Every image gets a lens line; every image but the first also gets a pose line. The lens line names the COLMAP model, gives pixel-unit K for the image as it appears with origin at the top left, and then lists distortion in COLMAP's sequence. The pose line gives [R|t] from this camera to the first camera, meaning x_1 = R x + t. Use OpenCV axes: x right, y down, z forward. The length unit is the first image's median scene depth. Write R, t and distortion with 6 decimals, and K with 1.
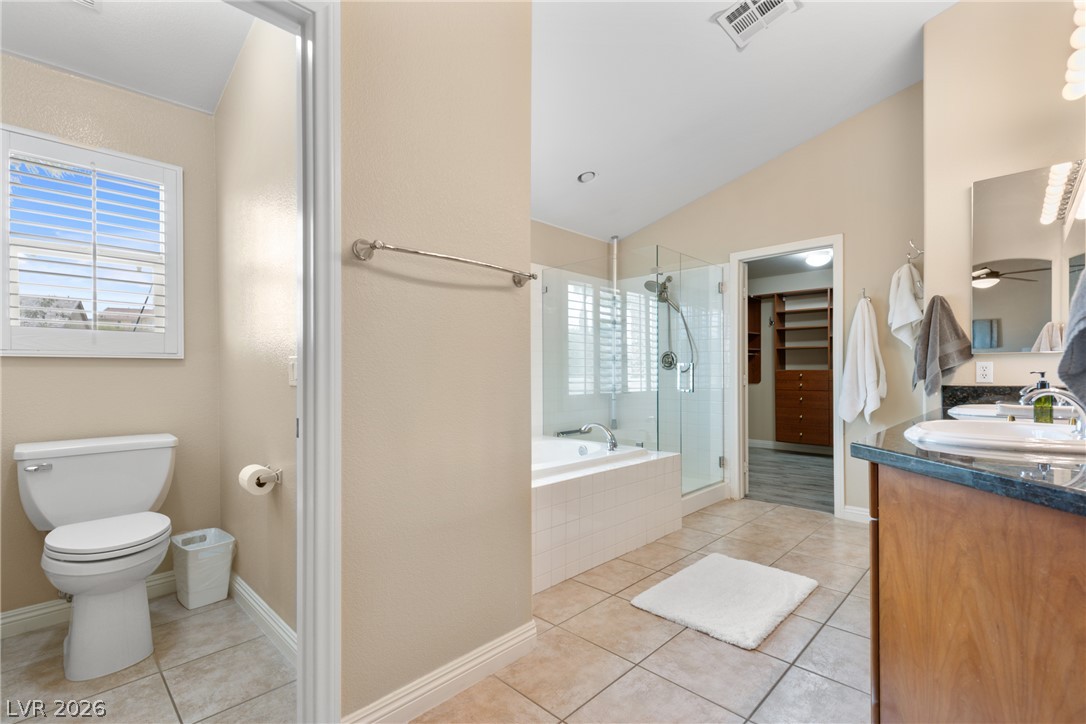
lens RADIAL K [[487.1, 0, 545.0], [0, 487.1, 371.3], [0, 0, 1]] dist [0.009637, -0.001836]
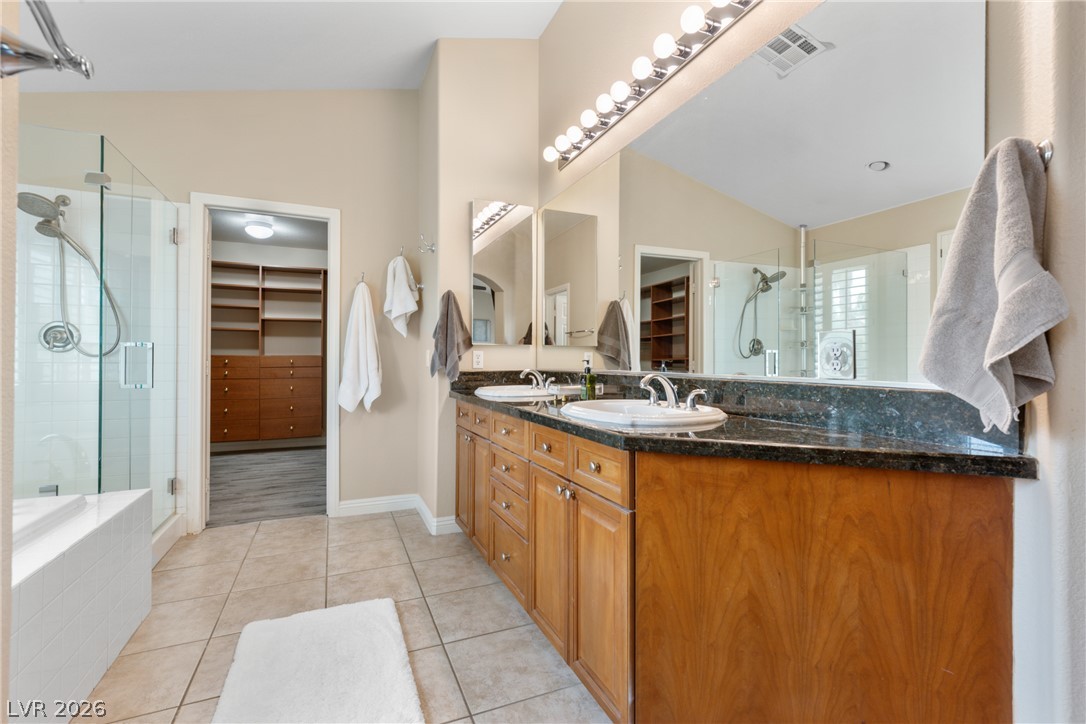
lens RADIAL K [[487.1, 0, 545.1], [0, 487.1, 356.4], [0, 0, 1]] dist [0.009637, -0.001836]
pose [[0.370593, 0.012091, 0.928716, -0.334827], [-0.010544, 0.999906, -0.008810, 0.004841], [-0.928735, -0.006528, 0.370686, 0.904028]]
